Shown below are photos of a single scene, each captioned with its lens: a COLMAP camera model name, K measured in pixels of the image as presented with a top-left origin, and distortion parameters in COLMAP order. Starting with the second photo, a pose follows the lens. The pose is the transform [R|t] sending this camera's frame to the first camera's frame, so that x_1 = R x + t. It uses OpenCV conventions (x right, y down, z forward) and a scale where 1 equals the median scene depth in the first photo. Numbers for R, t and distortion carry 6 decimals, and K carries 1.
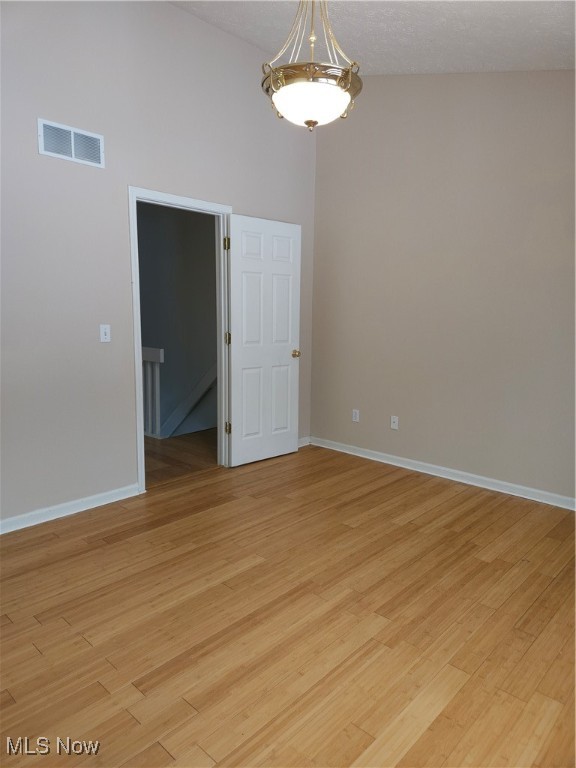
lens RADIAL K [[510.9, 0, 289.3], [0, 510.9, 381.4], [0, 0, 1]] dist [0.063294, -0.052482]
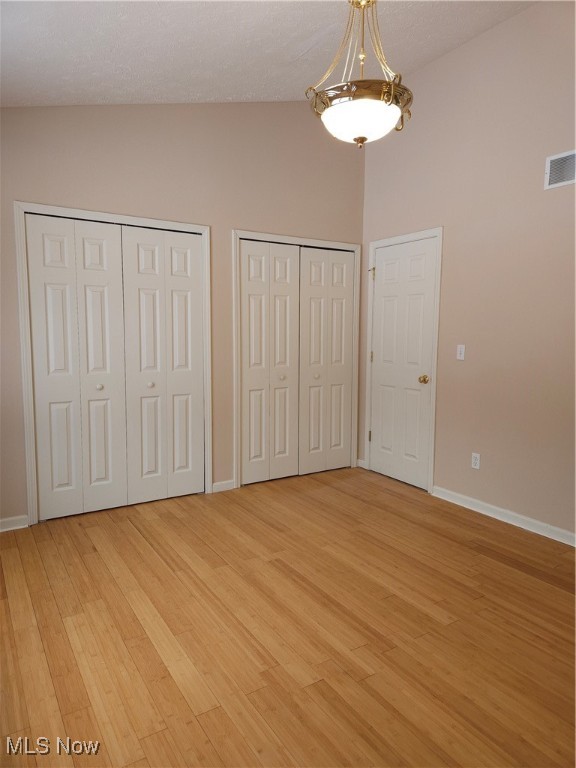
lens RADIAL K [[510.9, 0, 289.3], [0, 510.9, 381.4], [0, 0, 1]] dist [0.063294, -0.052482]
pose [[-0.255977, 0.085789, -0.962869, 0.987942], [-0.144456, 0.981476, 0.125850, -0.140512], [0.955829, 0.171307, -0.238843, 1.096752]]
